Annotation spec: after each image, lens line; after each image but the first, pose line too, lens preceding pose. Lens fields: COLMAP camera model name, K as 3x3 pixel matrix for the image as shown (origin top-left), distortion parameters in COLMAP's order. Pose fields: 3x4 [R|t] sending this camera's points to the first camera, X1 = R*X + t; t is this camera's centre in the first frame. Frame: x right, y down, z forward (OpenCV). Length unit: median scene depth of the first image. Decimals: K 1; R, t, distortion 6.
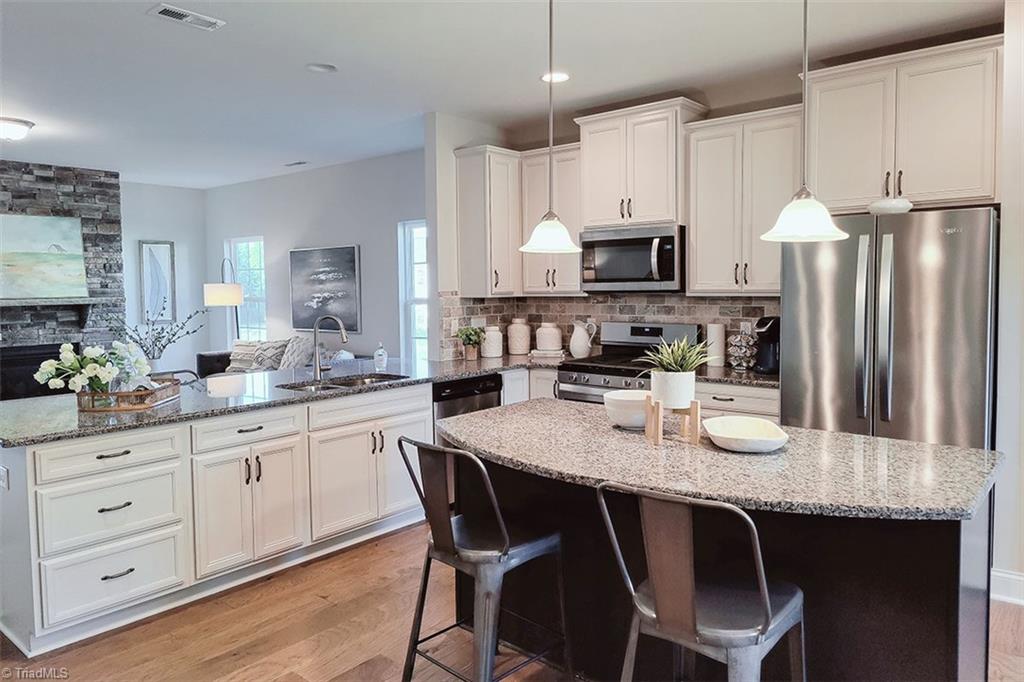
lens RADIAL K [[711.8, 0, 515.0], [0, 711.8, 320.3], [0, 0, 1]] dist [0.038917, -0.041002]
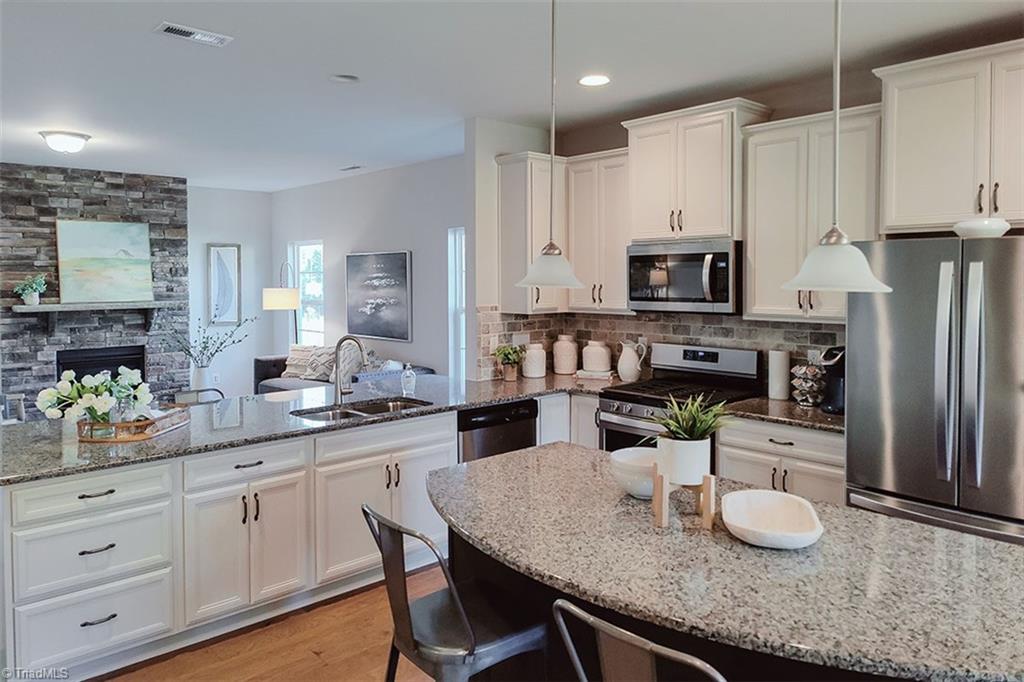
lens RADIAL K [[721.1, 0, 510.3], [0, 721.1, 295.7], [0, 0, 1]] dist [0.047745, -0.043994]
pose [[0.991352, 0.011004, -0.130768, 0.064322], [-0.013825, 0.999690, -0.020685, -0.037516], [0.130499, 0.022314, 0.991197, 0.062154]]
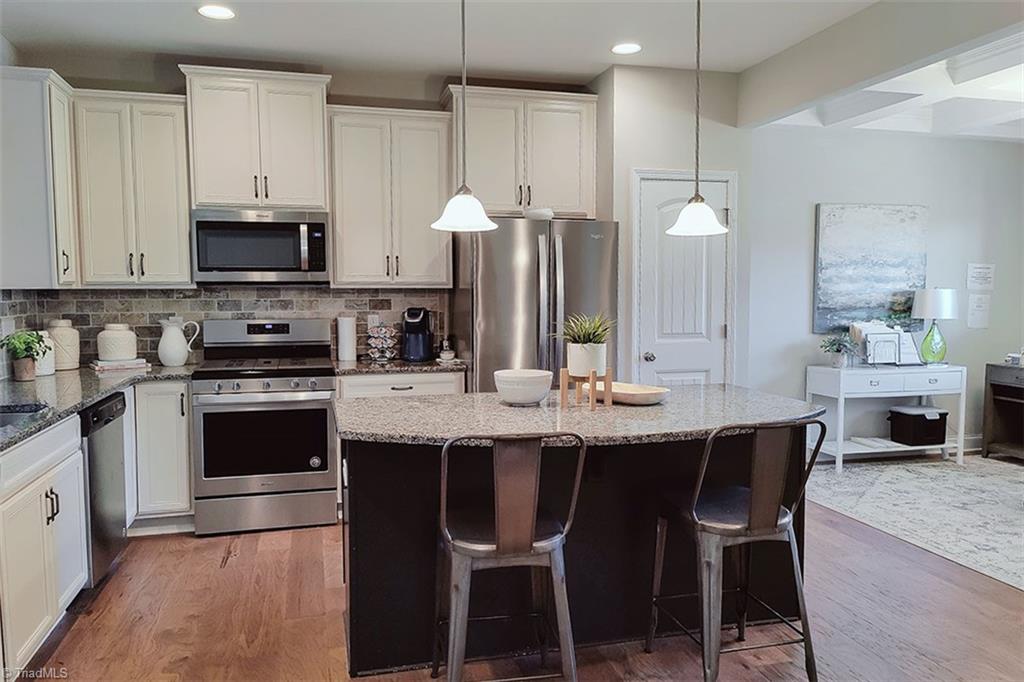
lens RADIAL K [[748.5, 0, 512.0], [0, 748.5, 341.0], [0, 0, 1]] dist [0.028260, 0.001749]
pose [[0.575517, -0.045830, 0.816505, -0.402025], [0.035642, 0.998885, 0.030945, 0.012771], [-0.817013, 0.011293, 0.576509, 0.210111]]
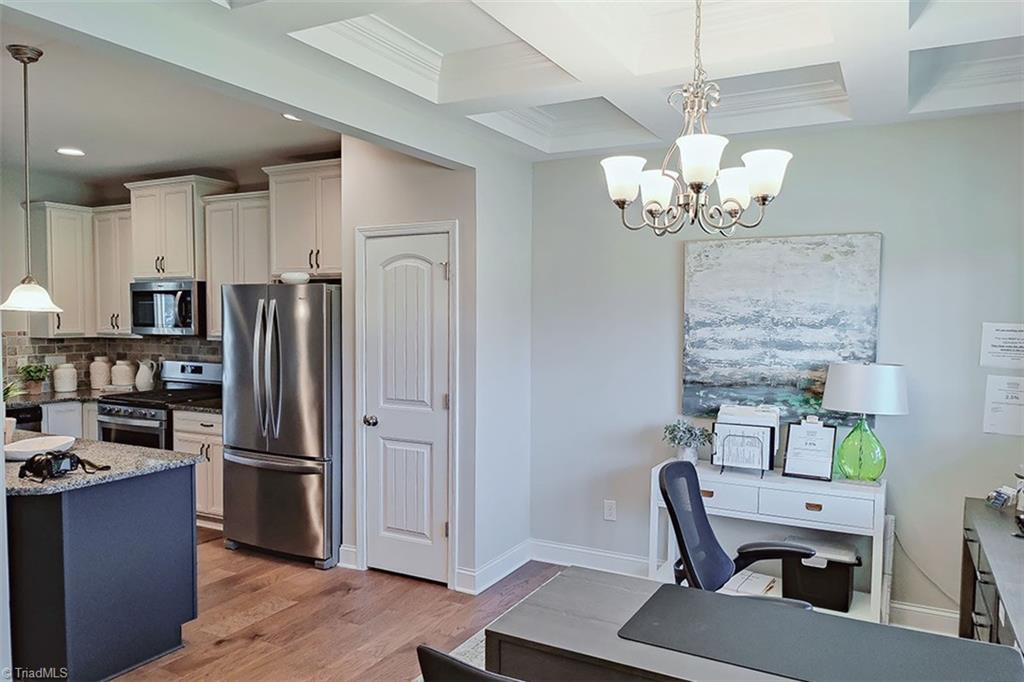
lens RADIAL K [[731.3, 0, 518.9], [0, 731.3, 350.5], [0, 0, 1]] dist [0.015749, 0.000674]
pose [[0.978062, 0.008710, 0.208132, 0.454931], [-0.008455, 0.999962, -0.002116, -0.016899], [-0.208142, 0.000310, 0.978099, -0.286546]]
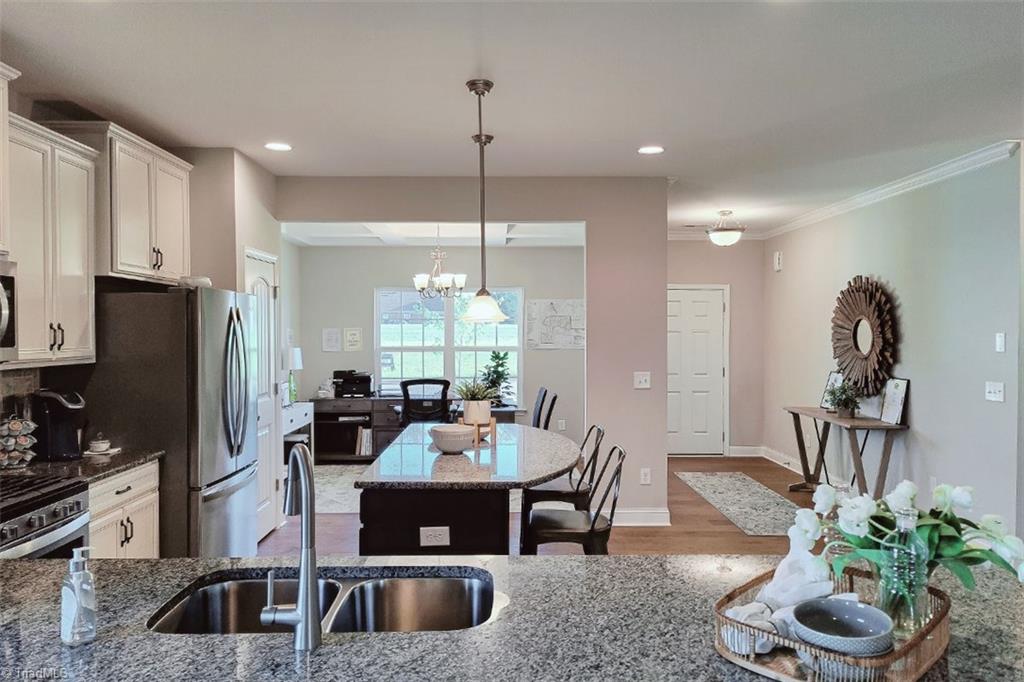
lens RADIAL K [[713.4, 0, 510.1], [0, 713.4, 343.7], [0, 0, 1]] dist [0.015021, -0.004152]
pose [[-0.652390, -0.001715, 0.757882, -0.508527], [0.046161, 0.998051, 0.041994, -0.058474], [-0.756477, 0.062382, -0.651039, 0.978197]]
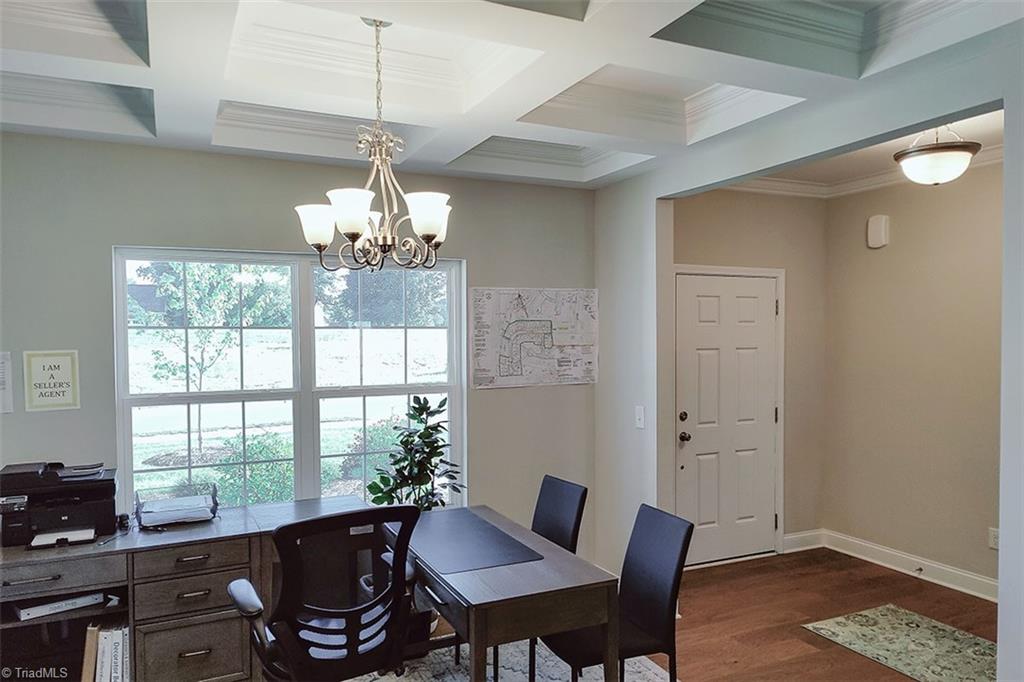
lens RADIAL K [[710.9, 0, 512.8], [0, 710.9, 355.0], [0, 0, 1]] dist [0.026951, -0.001862]
pose [[-0.904659, 0.004148, 0.426116, 0.365738], [0.038023, 0.996750, 0.071021, -0.068998], [-0.424437, 0.080452, -0.901876, 0.564940]]
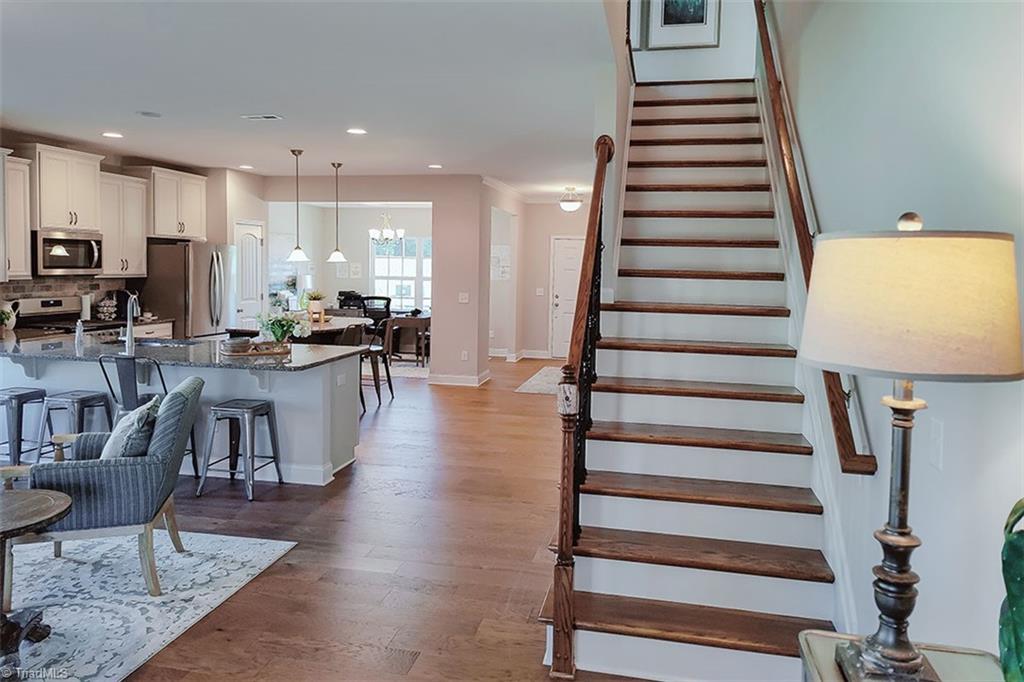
lens RADIAL K [[721.1, 0, 510.3], [0, 721.1, 295.7], [0, 0, 1]] dist [0.047745, -0.043994]
pose [[-0.466427, -0.034767, 0.883876, -1.496718], [0.031368, 0.997949, 0.055807, -0.051206], [-0.884003, 0.053755, -0.464380, 0.859709]]
